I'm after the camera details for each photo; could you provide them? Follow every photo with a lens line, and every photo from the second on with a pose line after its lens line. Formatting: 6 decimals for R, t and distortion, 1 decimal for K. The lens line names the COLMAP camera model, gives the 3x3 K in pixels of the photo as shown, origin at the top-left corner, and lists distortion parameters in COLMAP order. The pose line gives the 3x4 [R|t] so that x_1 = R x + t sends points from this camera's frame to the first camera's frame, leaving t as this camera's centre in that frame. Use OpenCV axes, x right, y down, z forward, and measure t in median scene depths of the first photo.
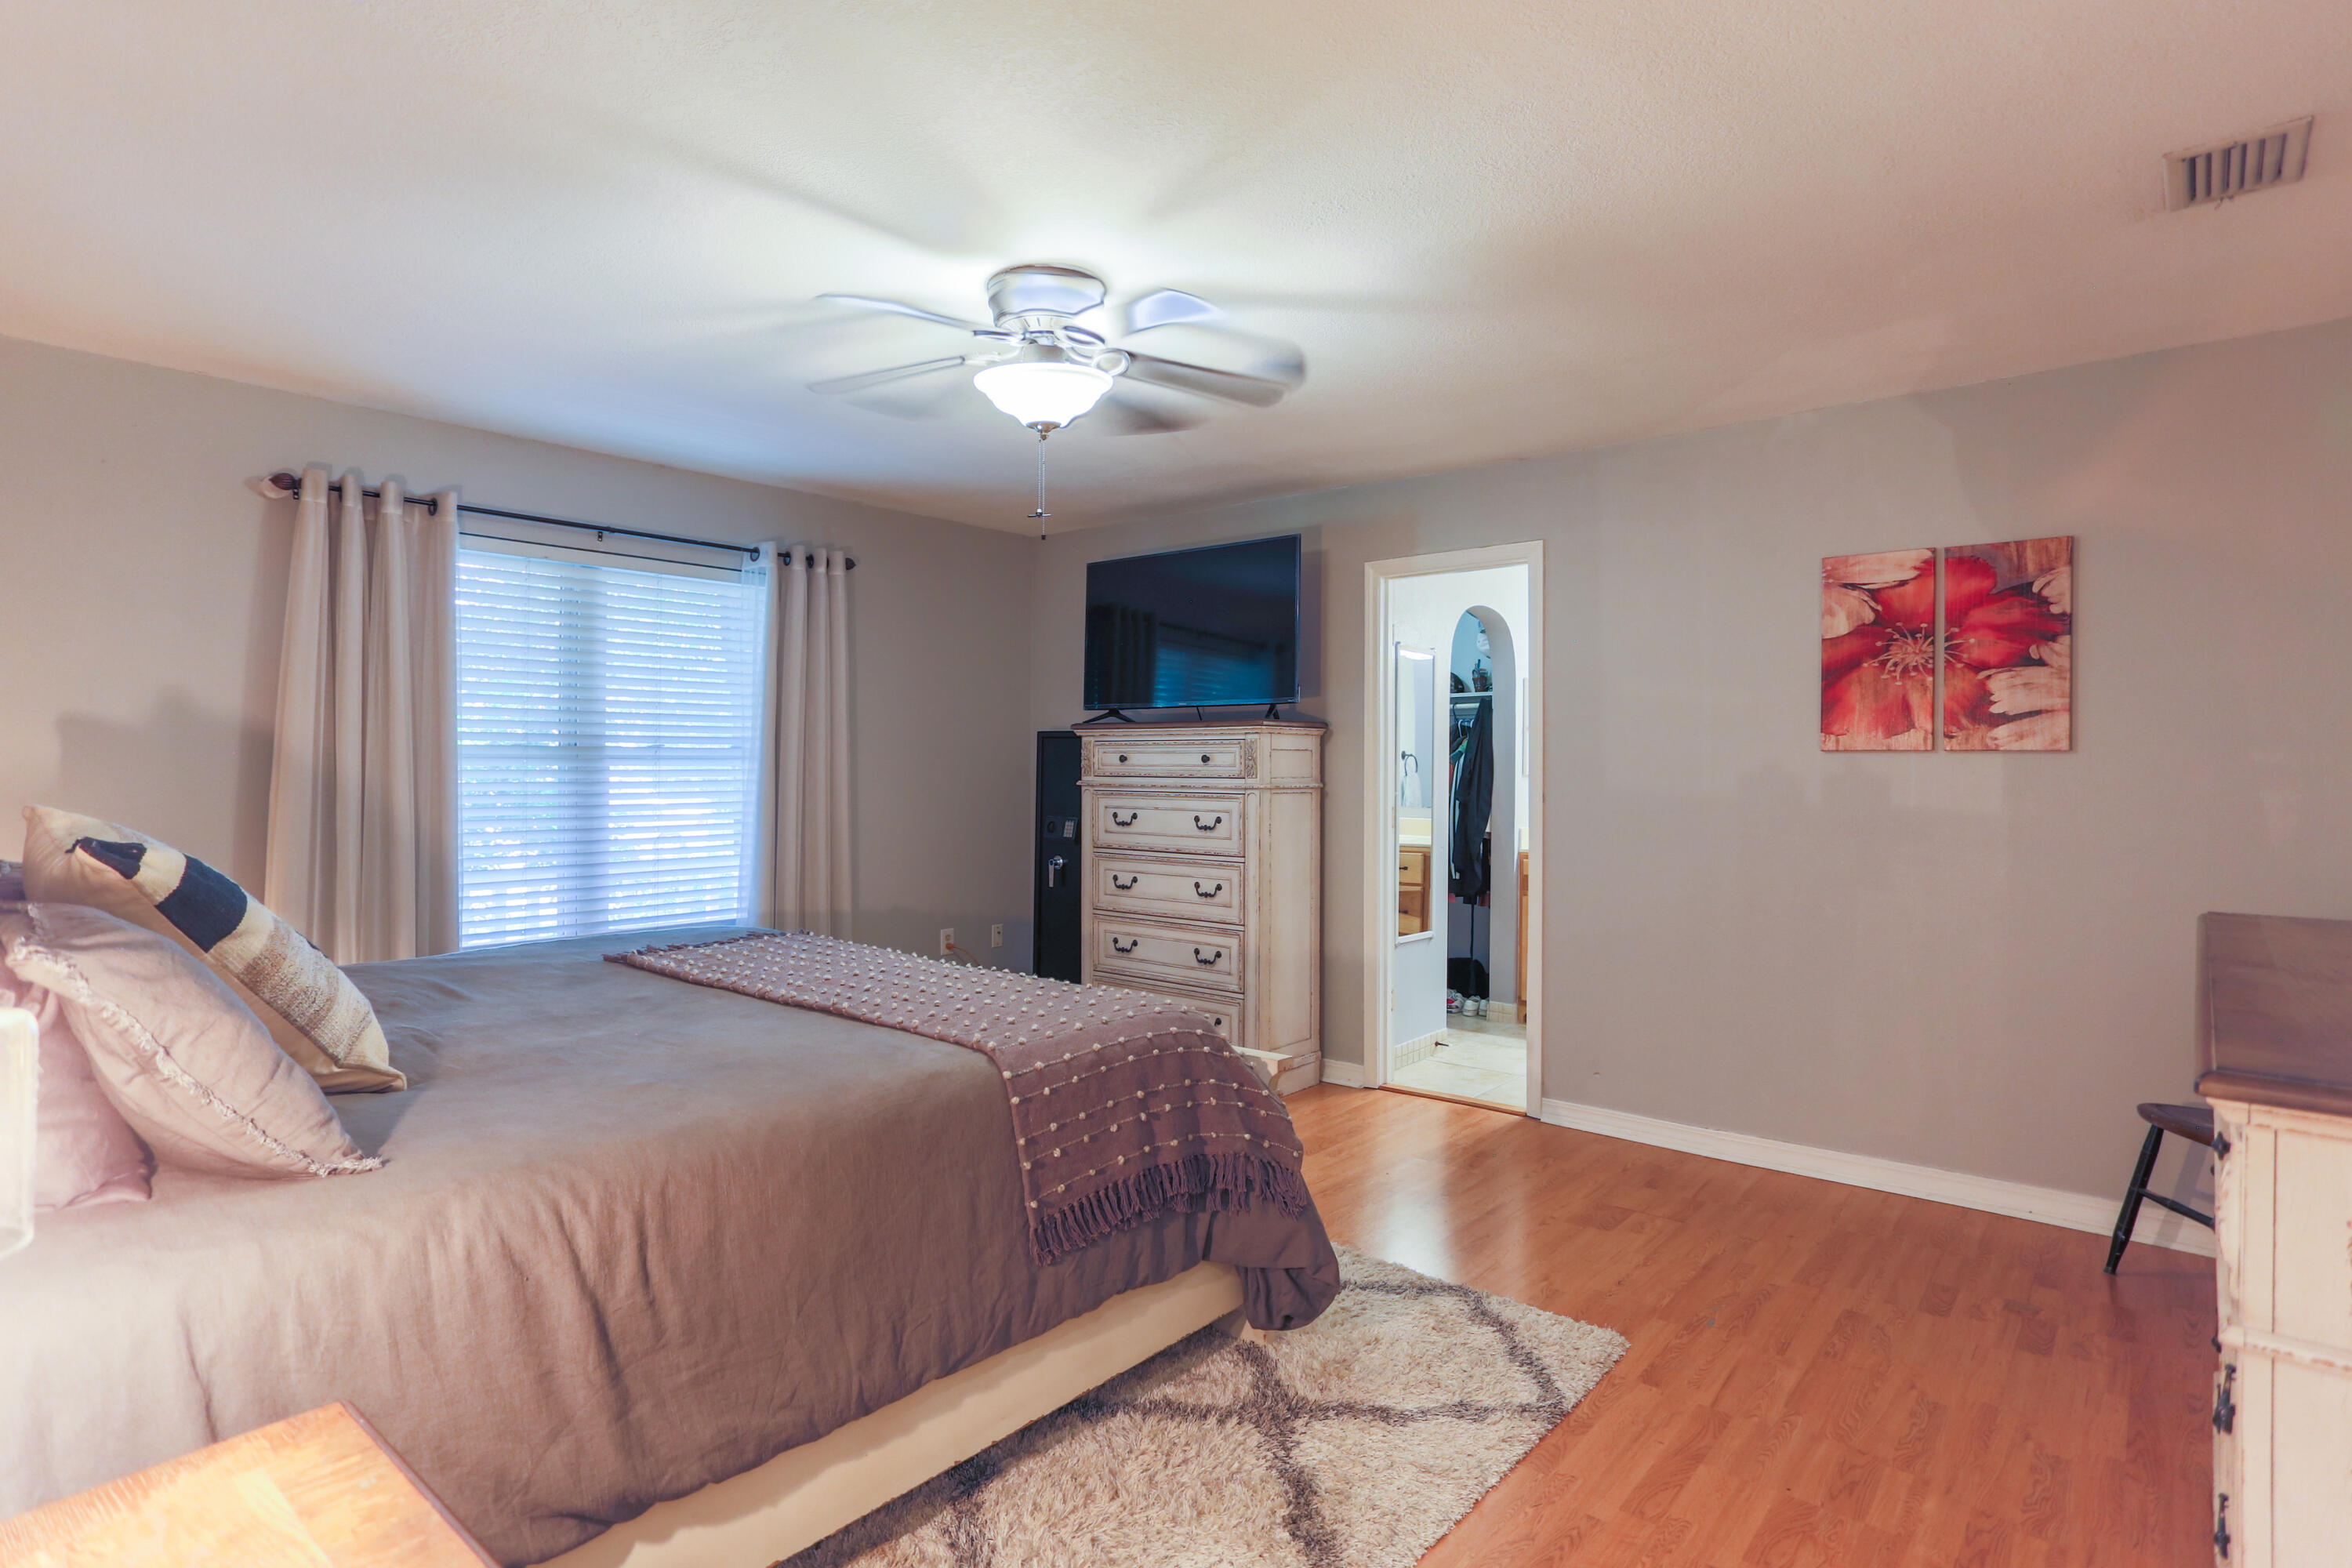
lens RADIAL K [[1209.0, 0, 1175.6], [0, 1209.0, 759.2], [0, 0, 1]] dist [-0.050901, 0.034232]
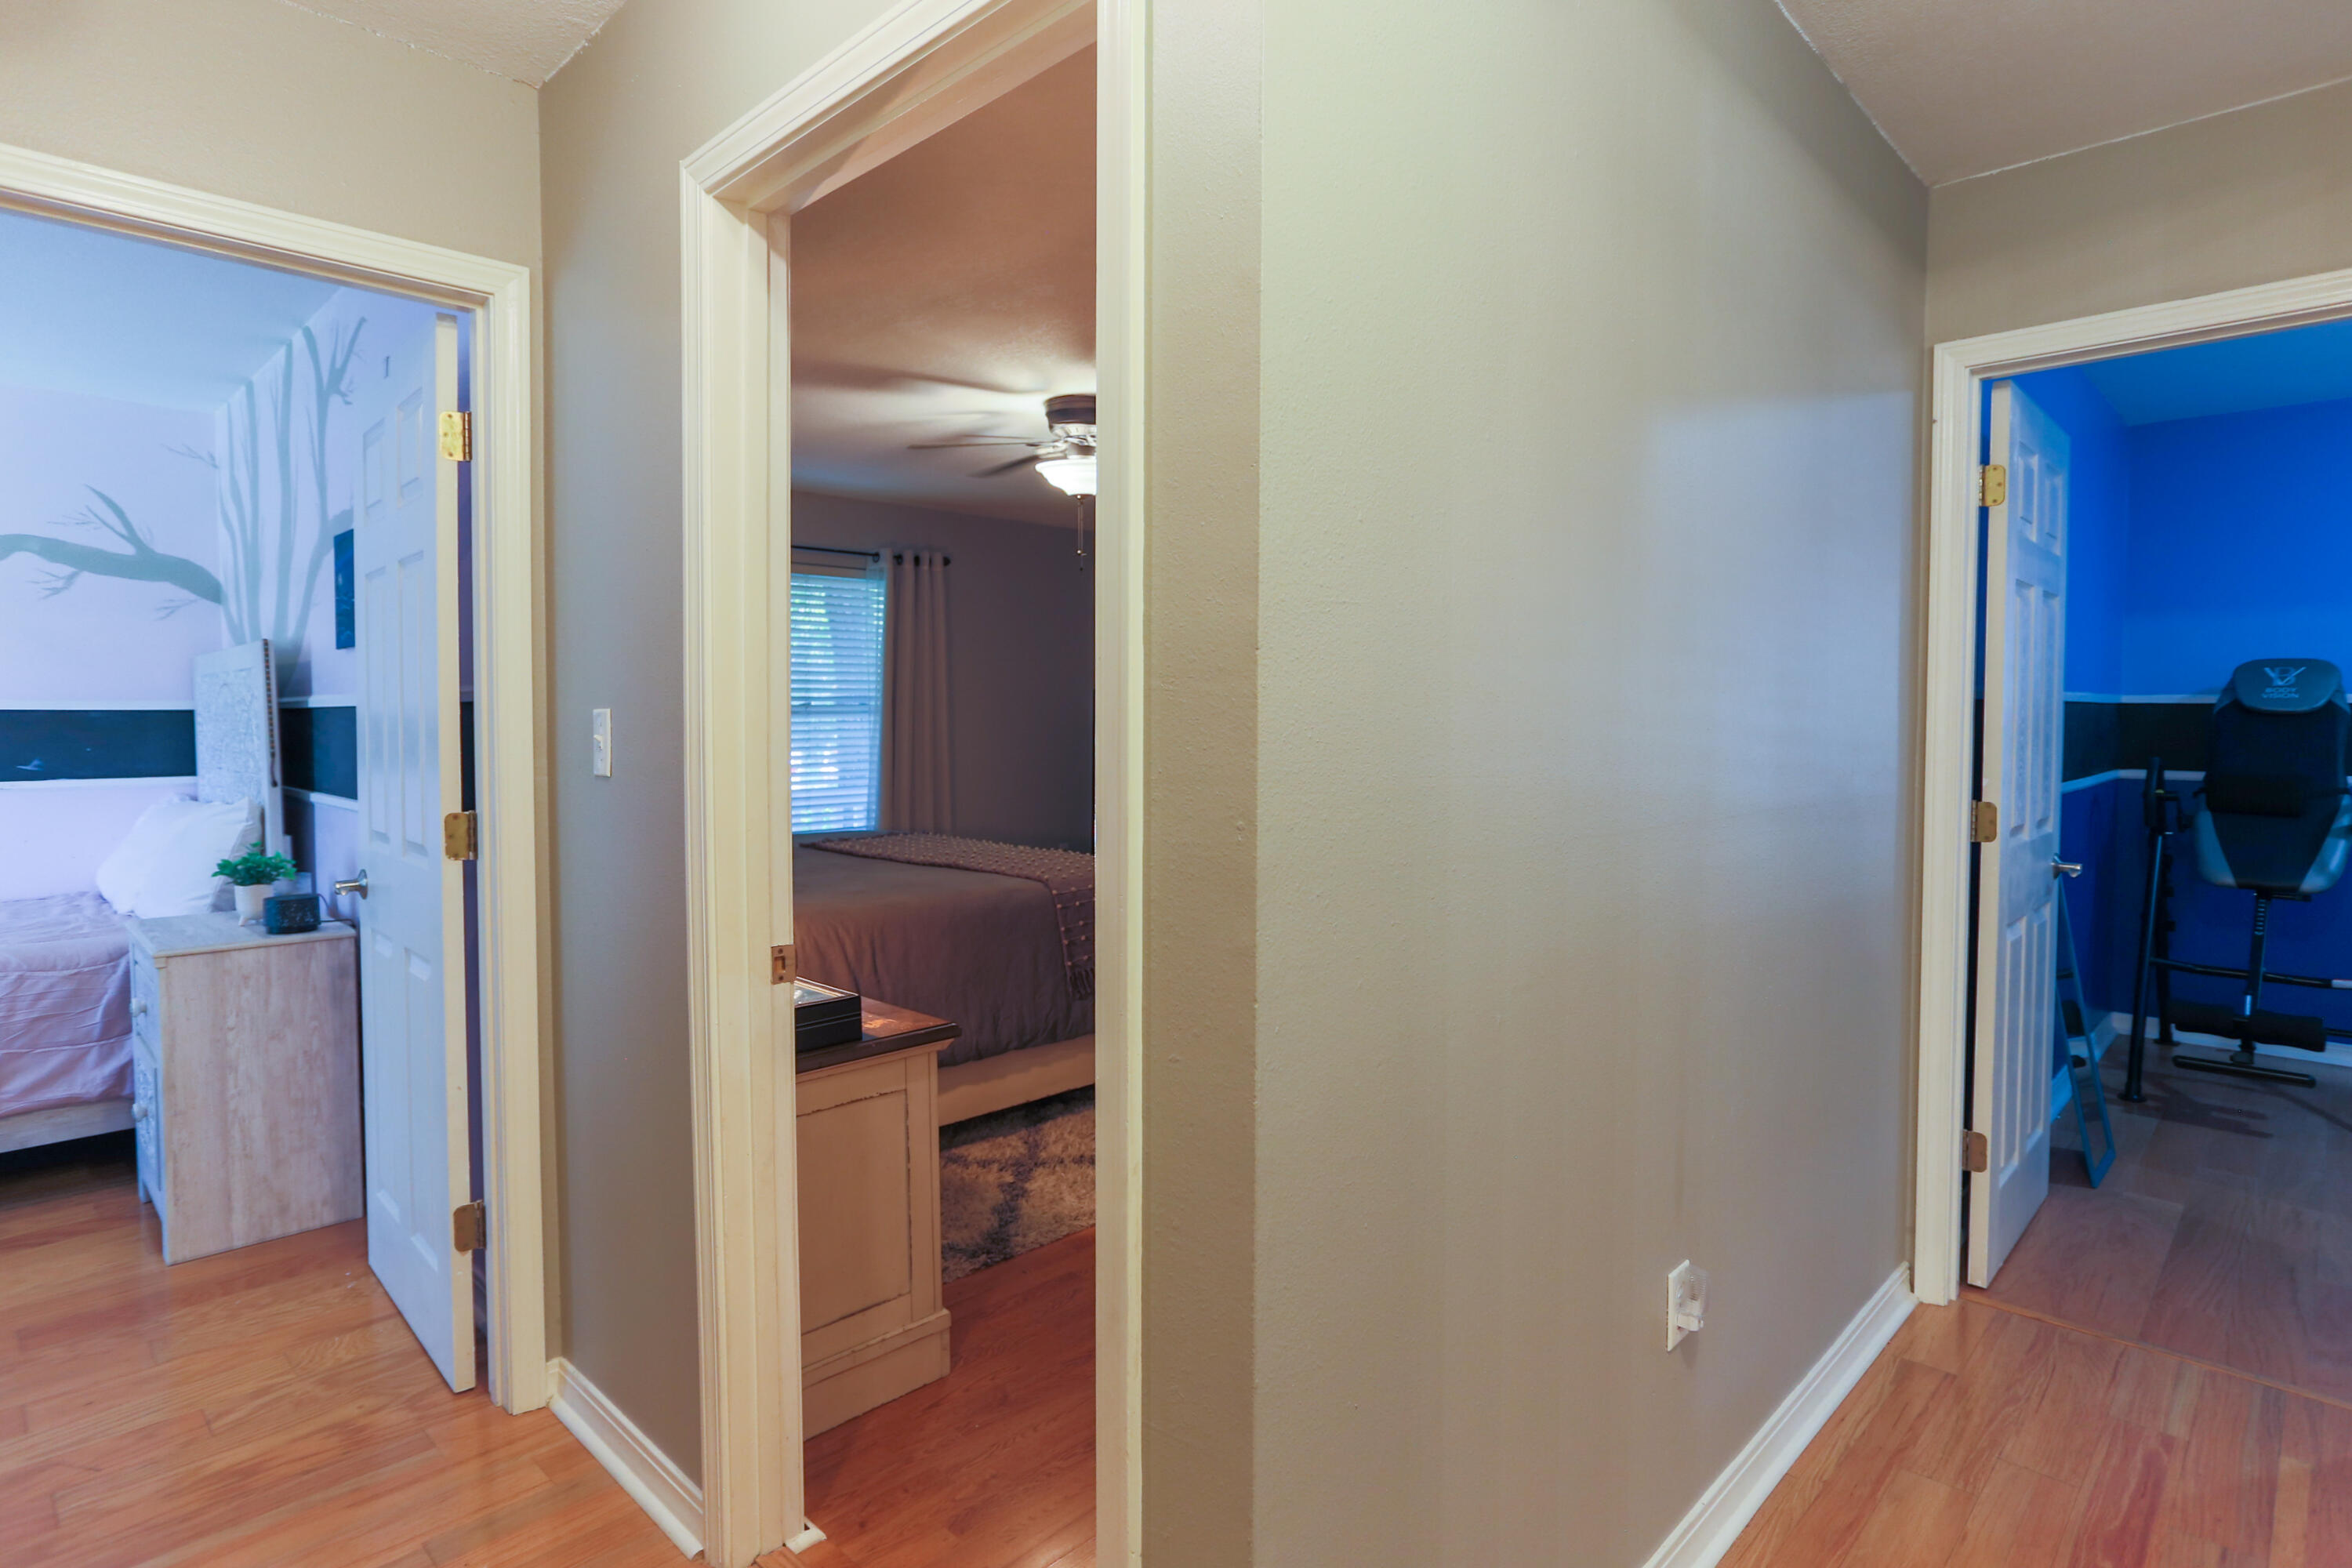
lens RADIAL K [[1209.0, 0, 1175.6], [0, 1209.0, 759.2], [0, 0, 1]] dist [-0.050901, 0.034232]
pose [[0.997923, -0.002374, -0.064376, 0.118413], [0.005106, 0.999092, 0.042304, -0.007304], [0.064217, -0.042544, 0.997029, -0.584436]]
